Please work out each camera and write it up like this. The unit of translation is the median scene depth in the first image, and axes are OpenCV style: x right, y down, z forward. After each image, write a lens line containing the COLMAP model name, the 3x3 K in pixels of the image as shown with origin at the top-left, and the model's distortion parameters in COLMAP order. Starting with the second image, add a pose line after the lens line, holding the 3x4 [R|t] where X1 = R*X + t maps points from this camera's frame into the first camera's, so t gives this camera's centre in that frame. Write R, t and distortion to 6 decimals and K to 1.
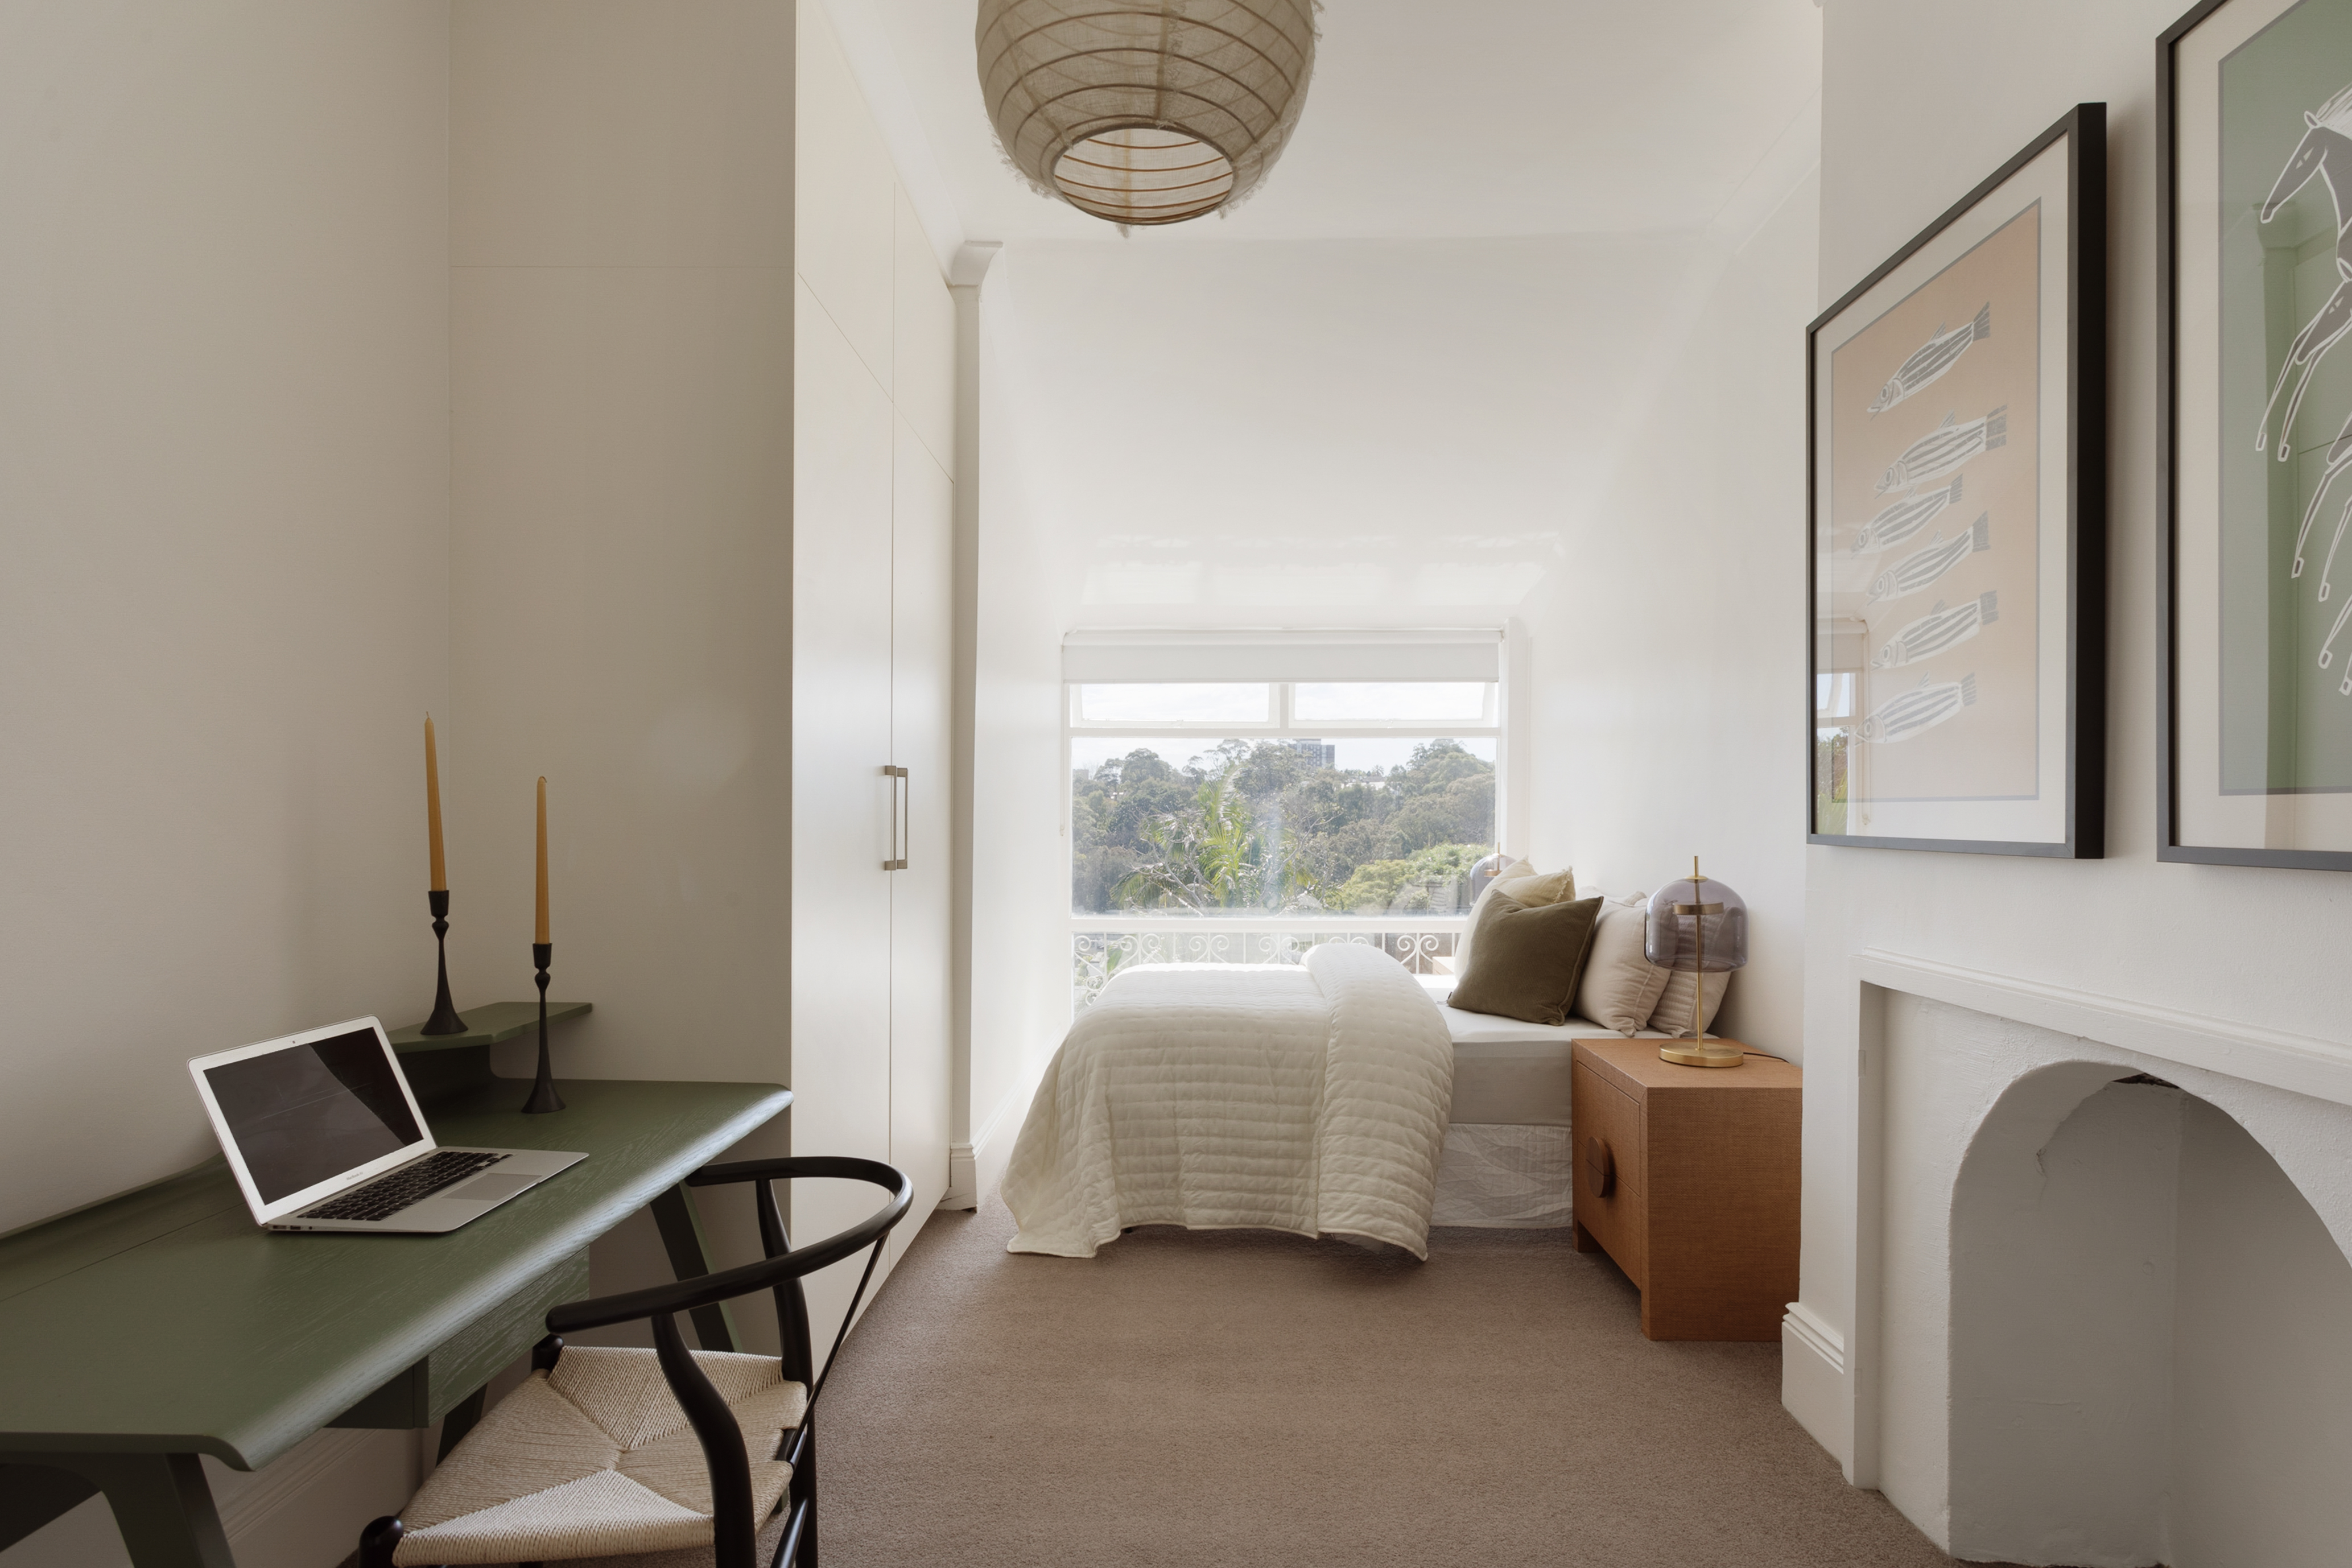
lens RADIAL K [[1156.8, 0, 1169.2], [0, 1156.8, 834.3], [0, 0, 1]] dist [-0.001969, 0.002295]
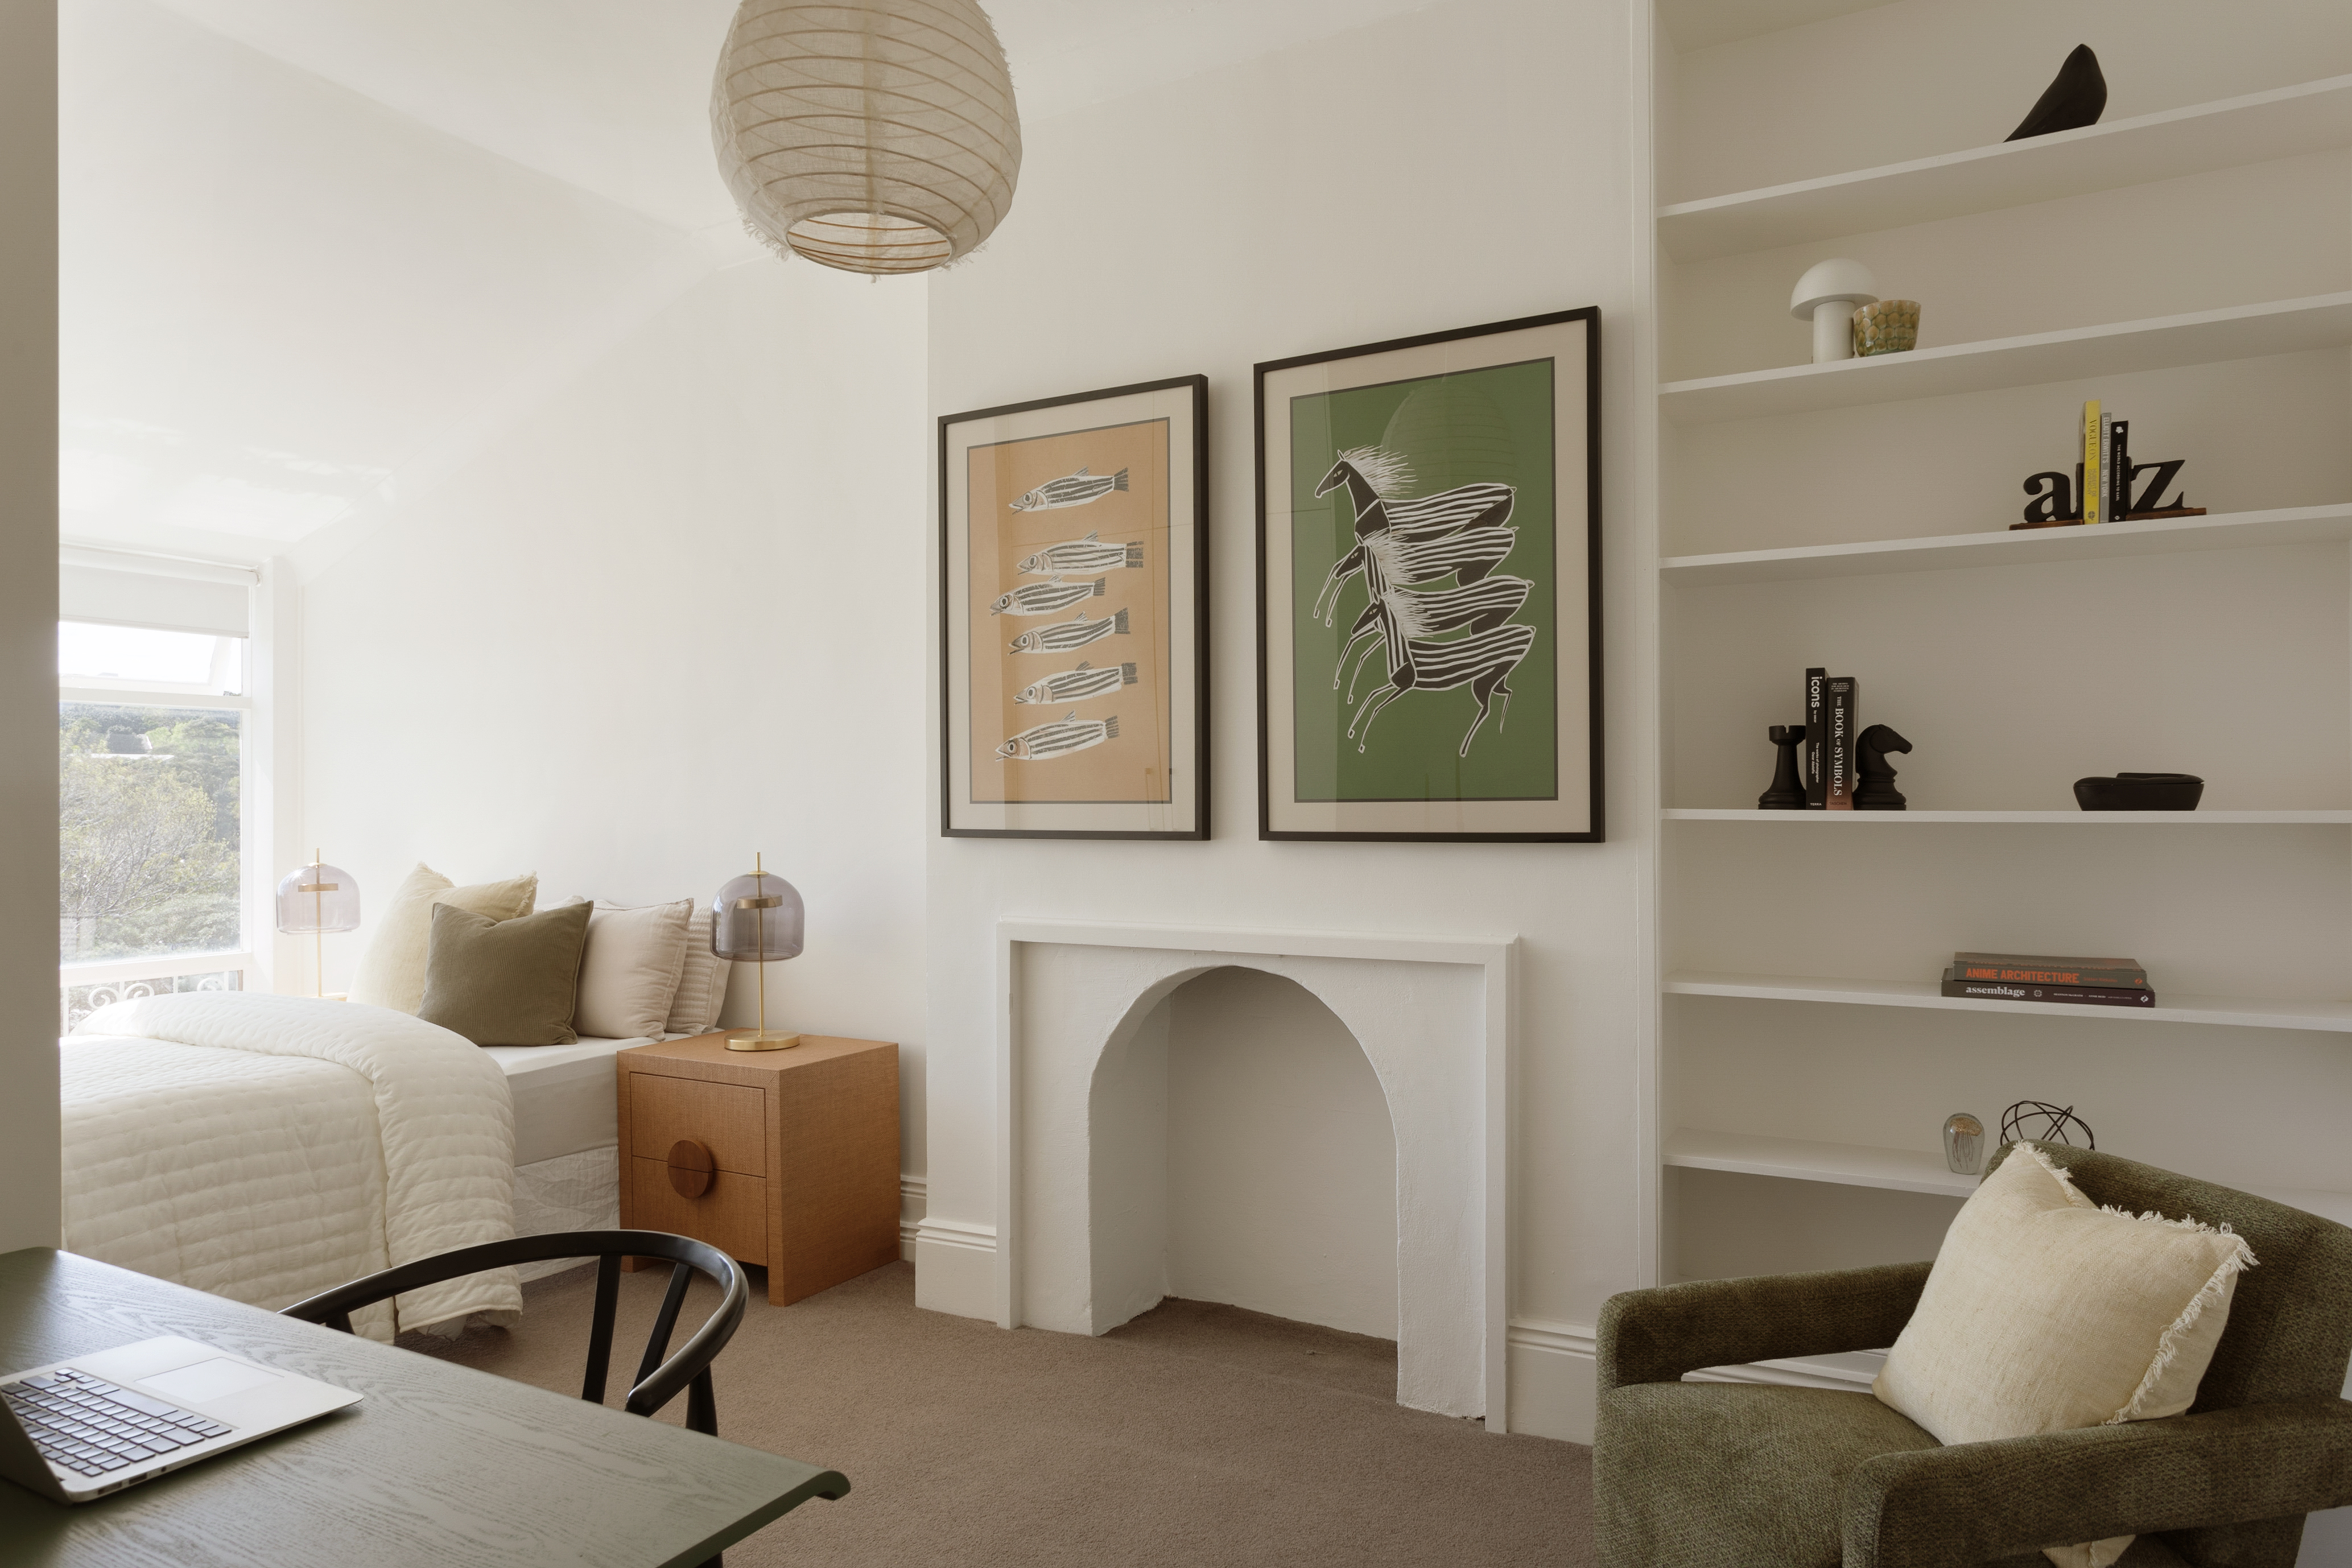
lens RADIAL K [[1468.1, 0, 1148.0], [0, 1468.1, 824.8], [0, 0, 1]] dist [0.004687, 0.000778]
pose [[0.475539, -0.013857, 0.879586, -0.522603], [0.018734, 0.999809, 0.005622, -0.006787], [-0.879495, 0.013805, 0.475707, 0.047942]]
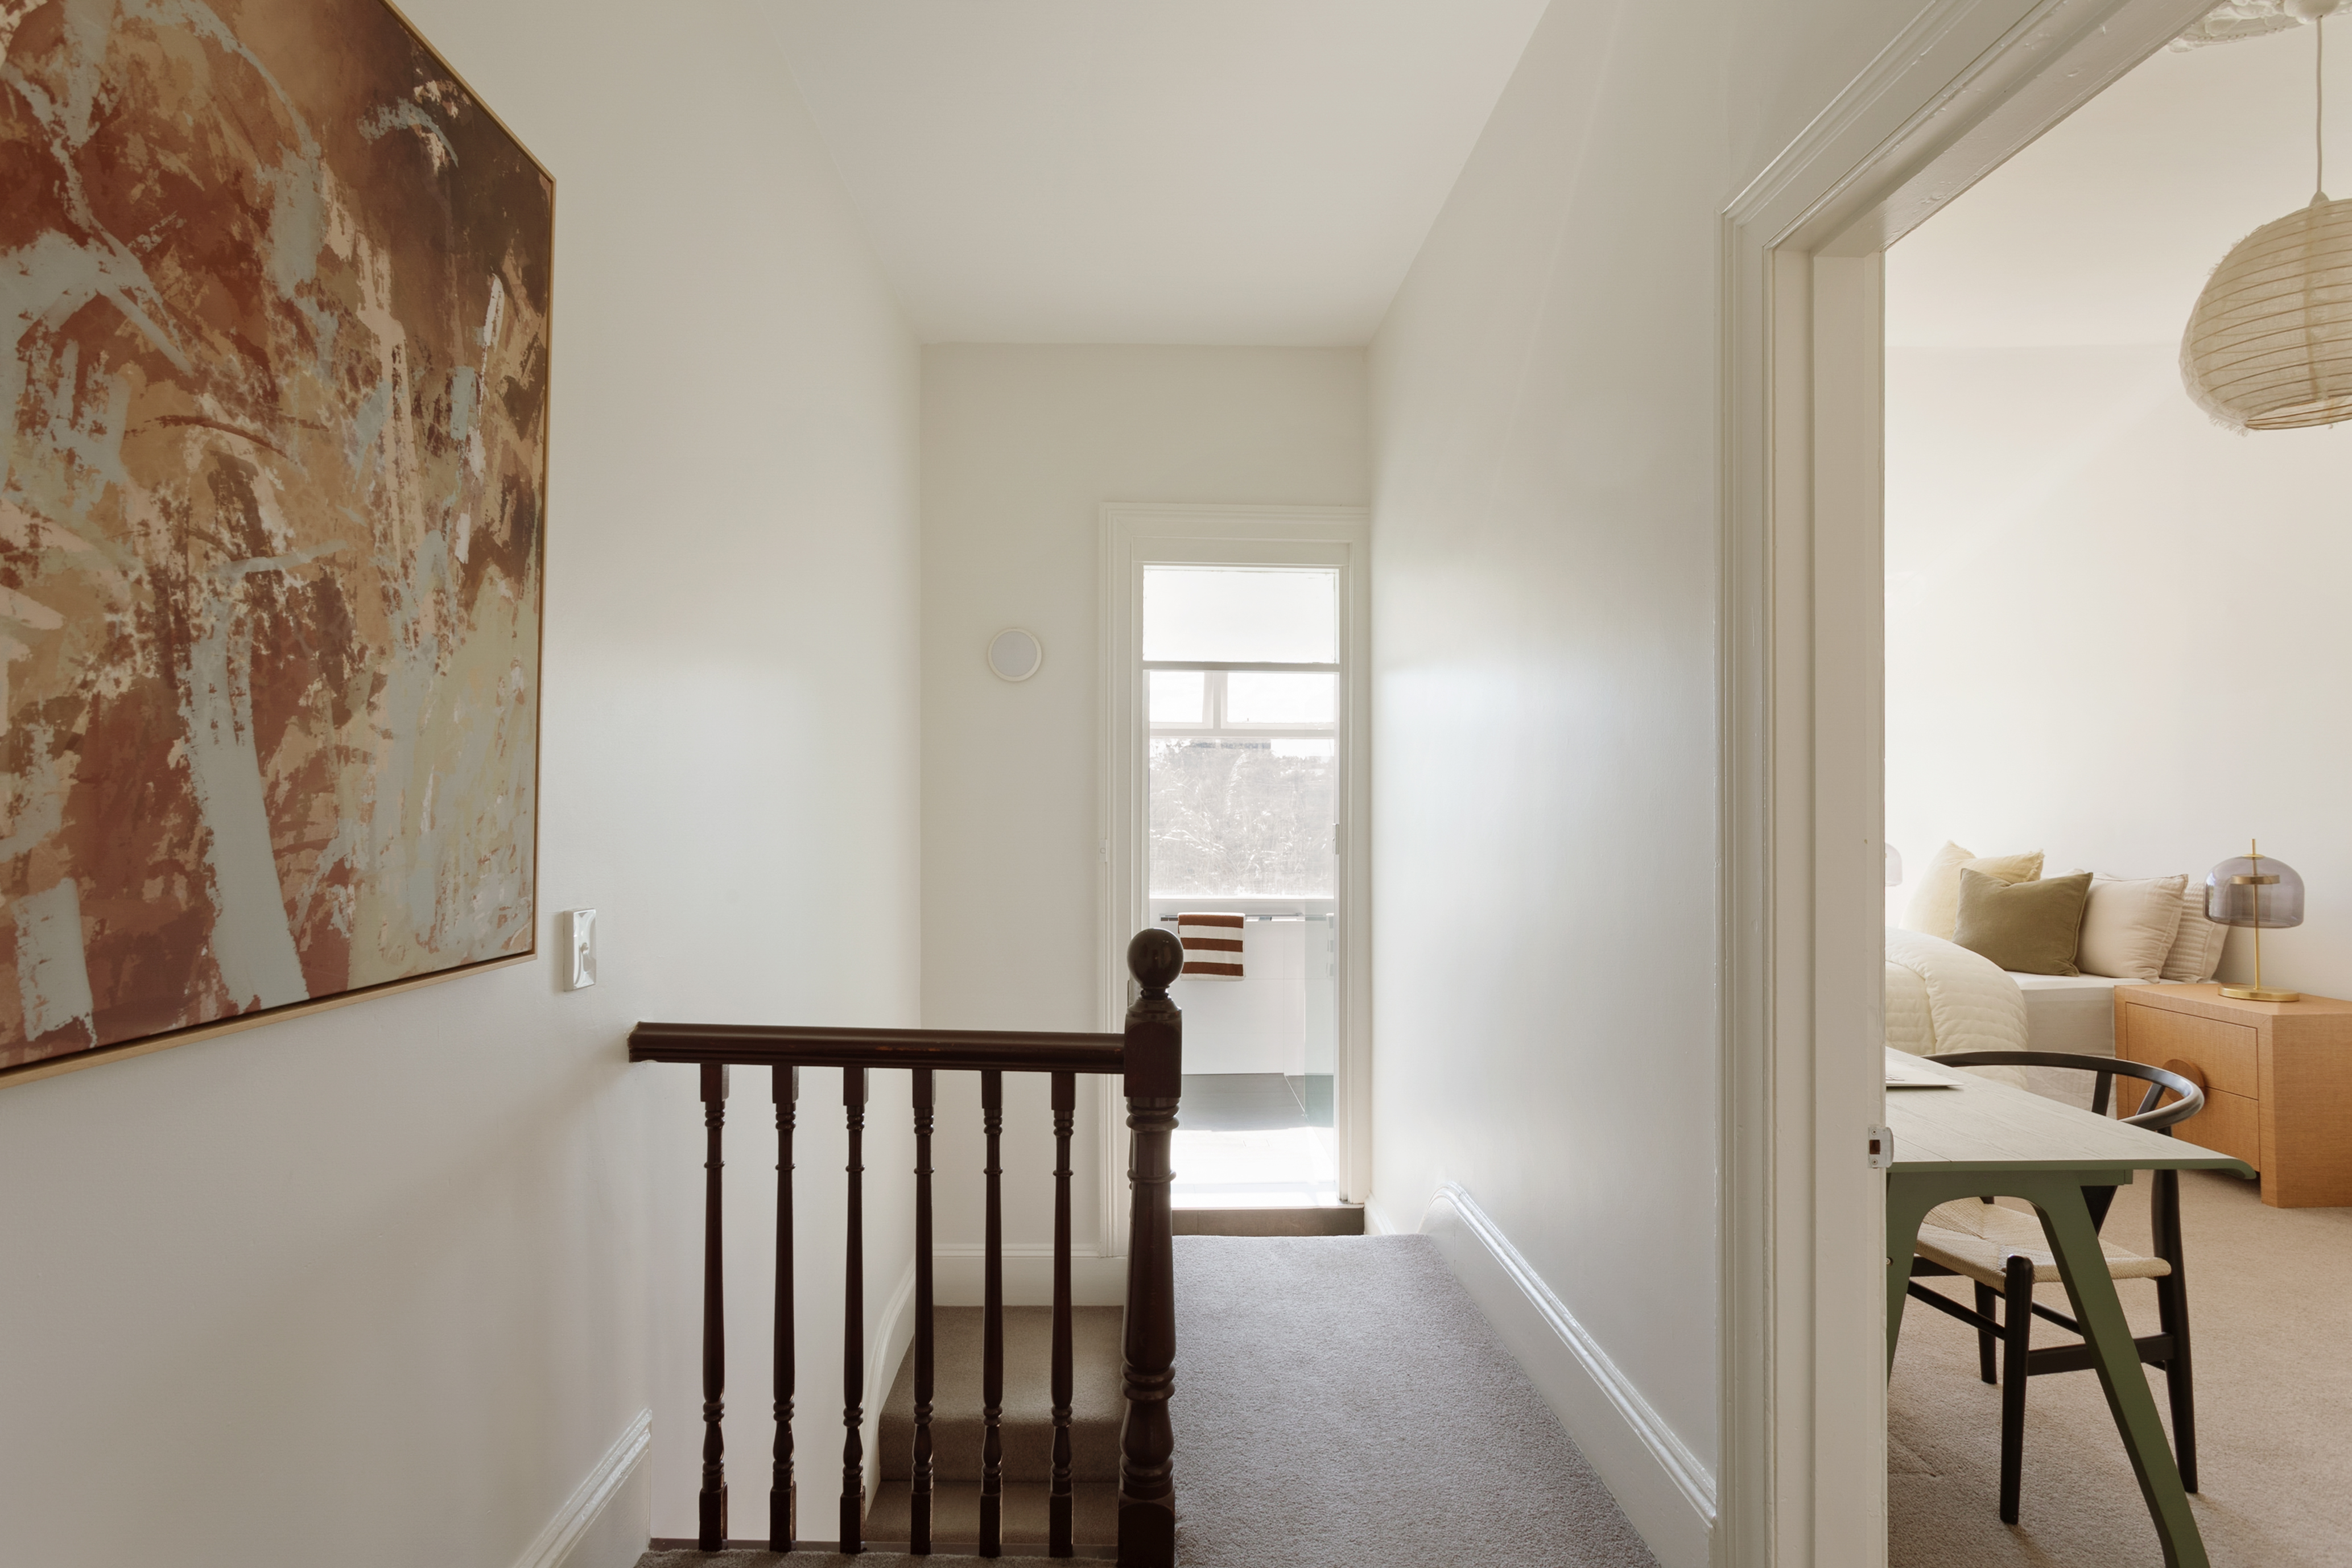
lens RADIAL K [[1174.3, 0, 1164.1], [0, 1174.3, 797.8], [0, 0, 1]] dist [-0.004444, 0.002658]
pose [[0.999056, -0.008584, 0.042581, -0.772509], [0.009506, 0.999724, -0.021493, -0.009857], [-0.042385, 0.021877, 0.998862, -0.244959]]
